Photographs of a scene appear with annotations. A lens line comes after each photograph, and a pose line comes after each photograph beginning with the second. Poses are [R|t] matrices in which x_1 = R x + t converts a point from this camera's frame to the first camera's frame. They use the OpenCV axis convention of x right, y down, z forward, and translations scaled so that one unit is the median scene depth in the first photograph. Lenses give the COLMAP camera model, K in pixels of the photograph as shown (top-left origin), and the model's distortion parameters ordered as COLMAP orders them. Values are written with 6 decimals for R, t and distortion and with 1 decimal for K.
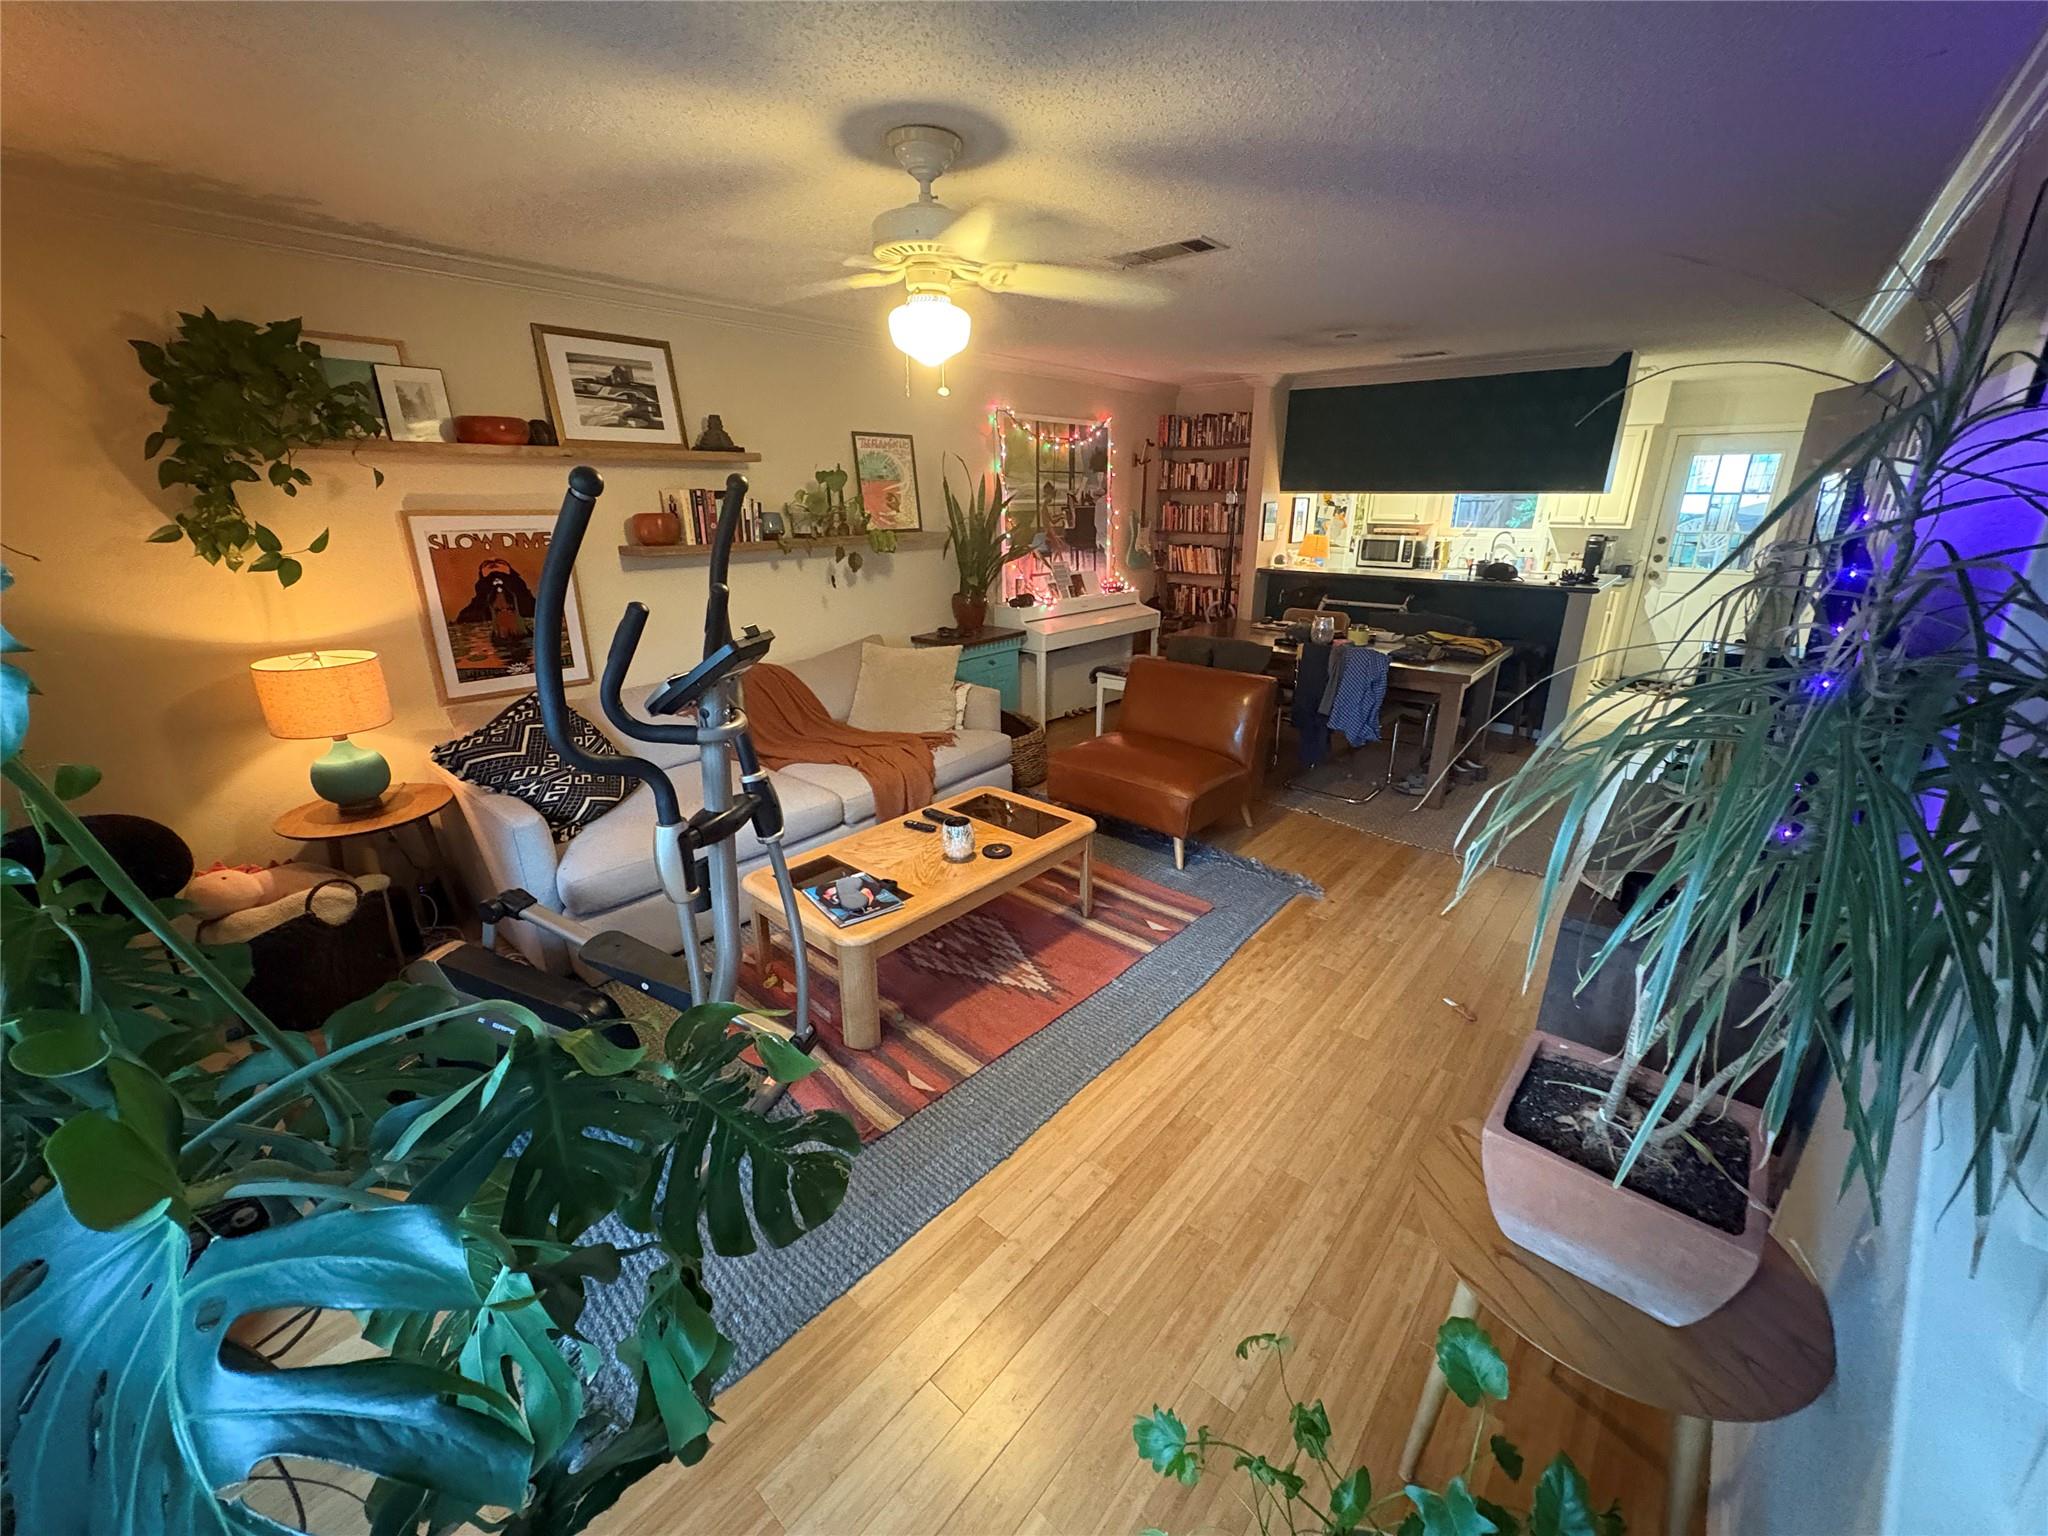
lens RADIAL K [[808.3, 0, 1024.8], [0, 808.3, 767.8], [0, 0, 1]] dist [0.003689, -0.000599]
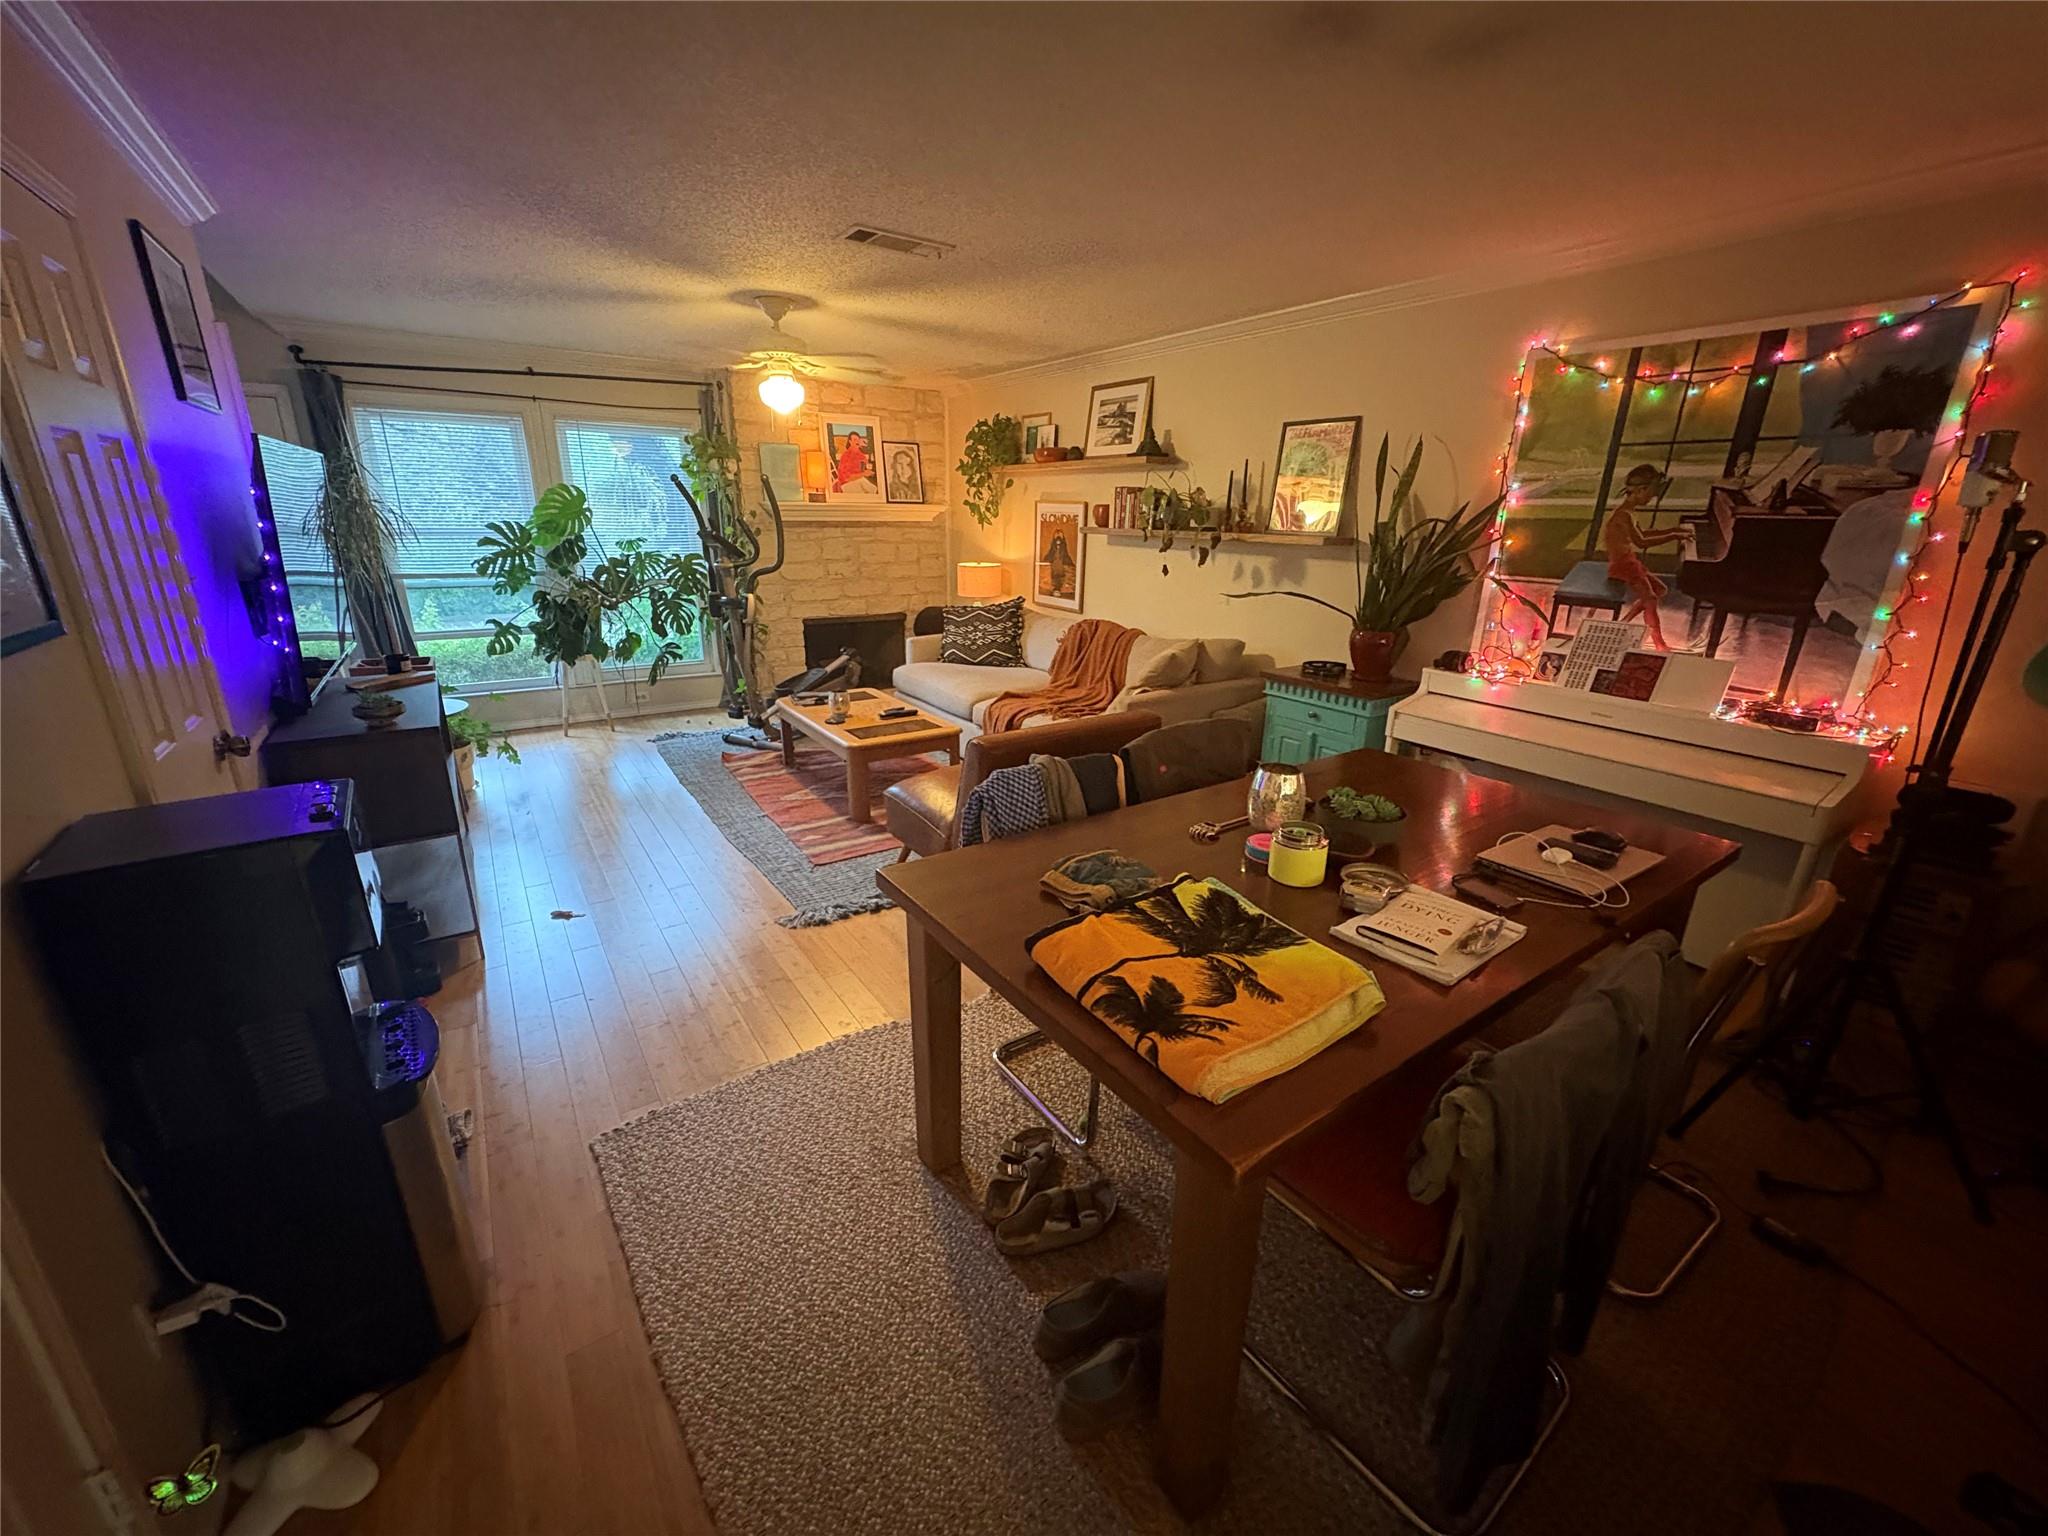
lens RADIAL K [[808.3, 0, 1030.4], [0, 808.3, 770.6], [0, 0, 1]] dist [0.003689, -0.000599]
pose [[-0.251065, 0.296535, -0.921430, 0.587914], [-0.328555, 0.869301, 0.369281, -0.223887], [0.910504, 0.395454, -0.120823, 0.710900]]
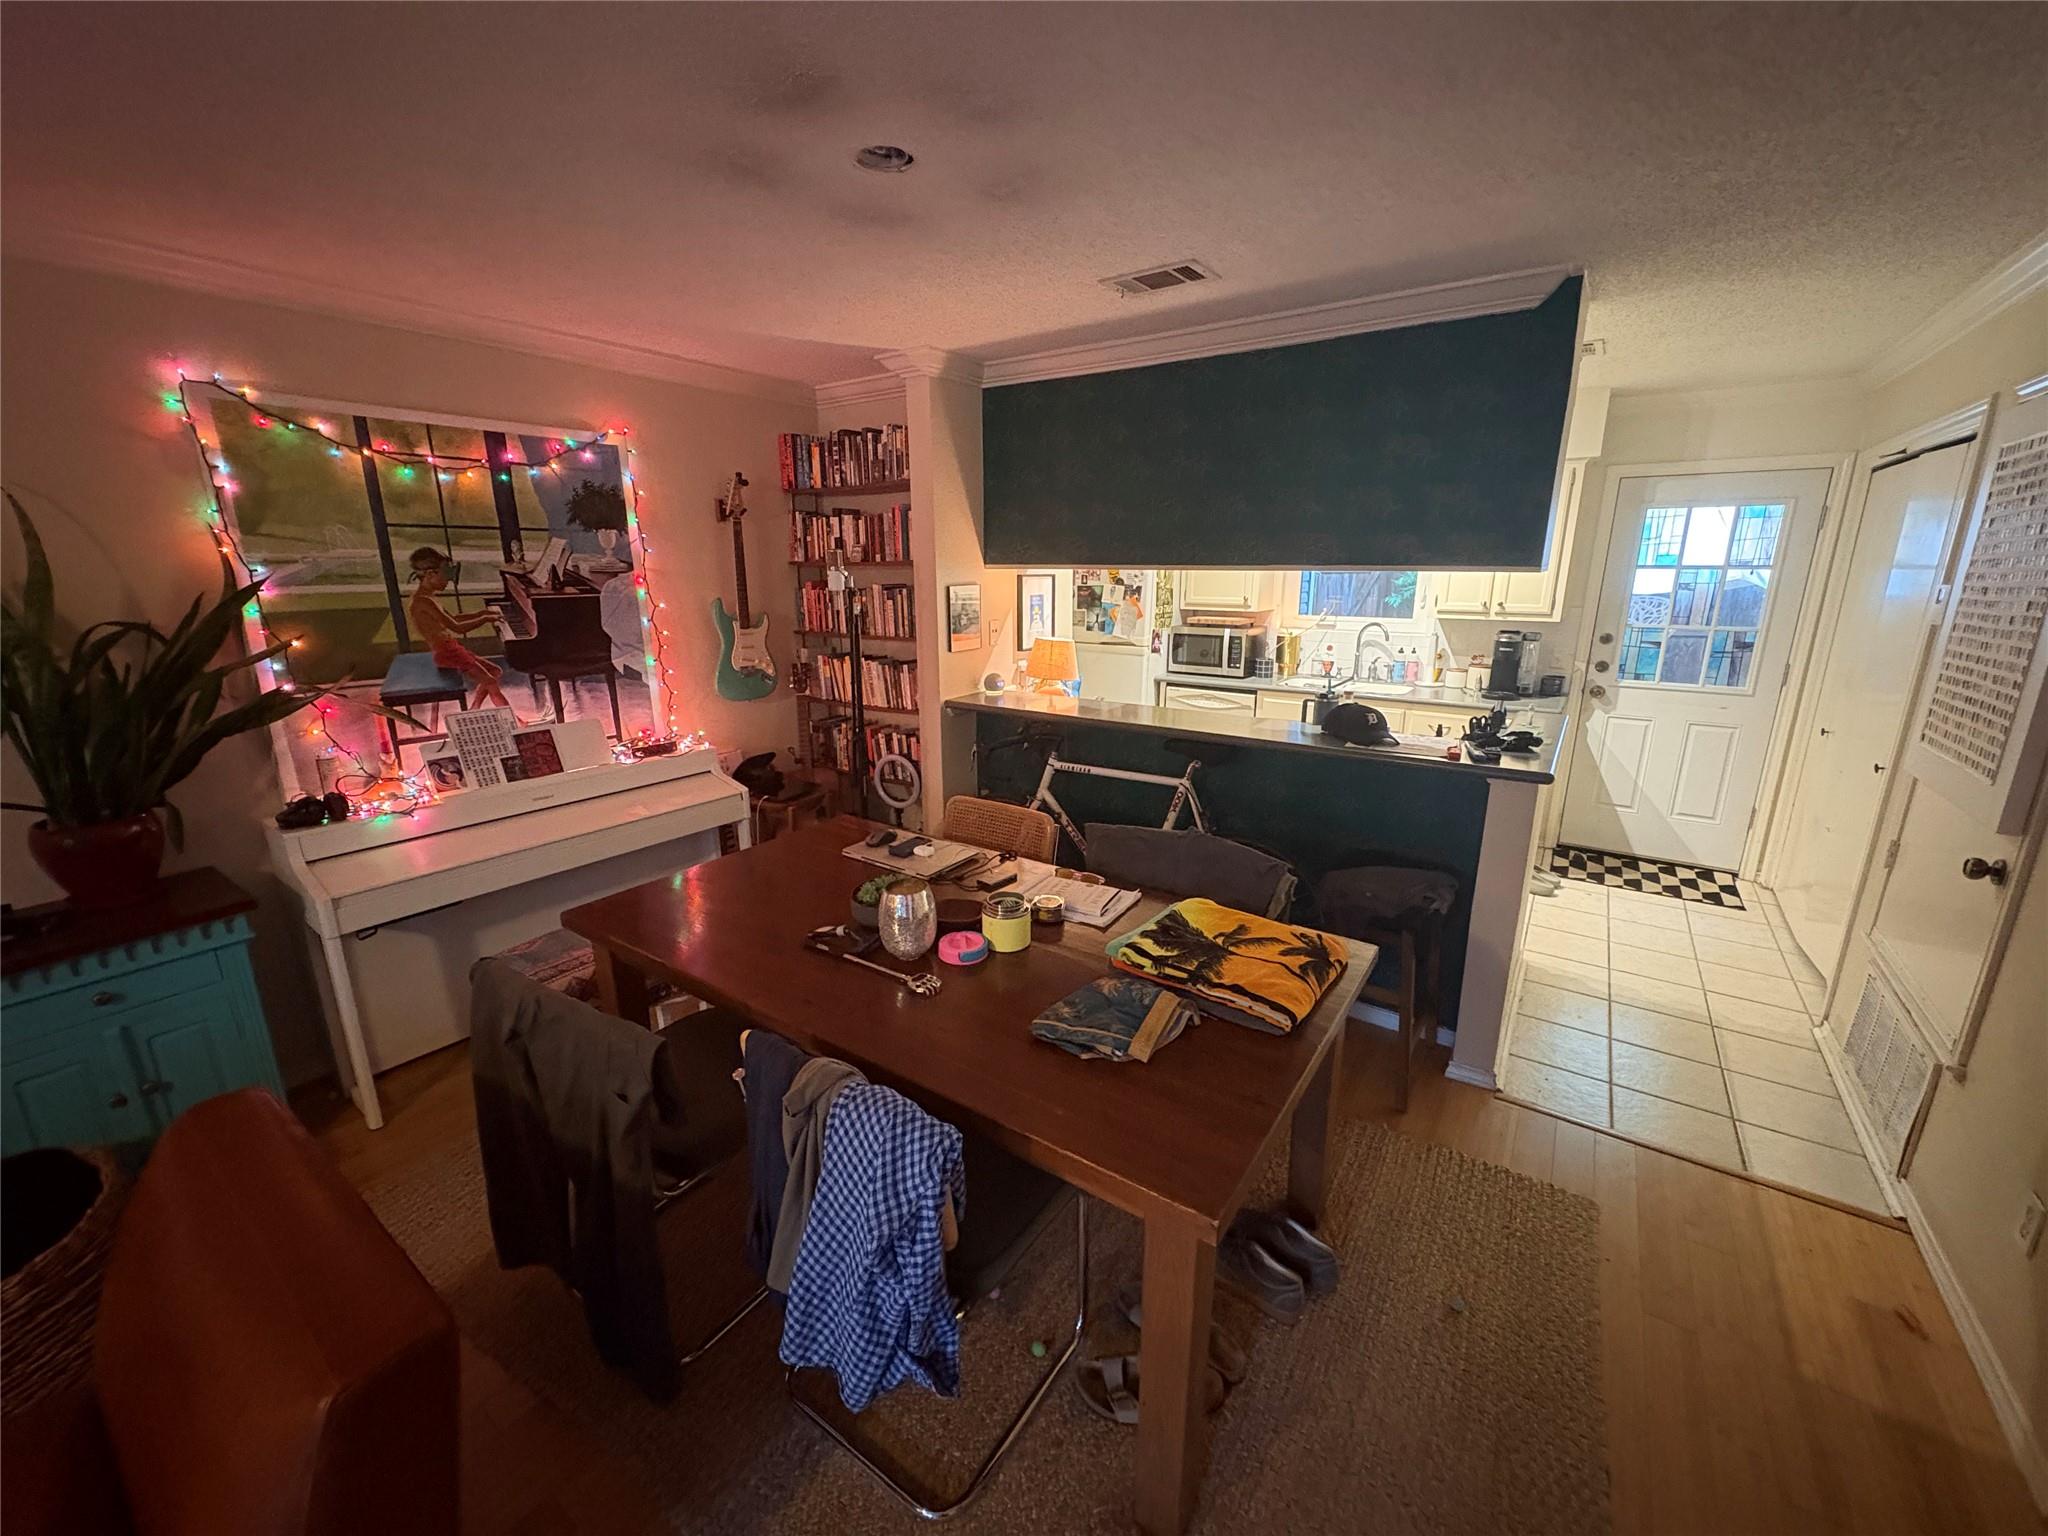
lens RADIAL K [[808.3, 0, 1019.8], [0, 808.3, 770.0], [0, 0, 1]] dist [0.003689, -0.000599]
pose [[0.995688, -0.024408, 0.089493, 0.296939], [0.031087, 0.996772, -0.074020, -0.161382], [-0.087398, 0.076483, 0.993233, 0.461512]]
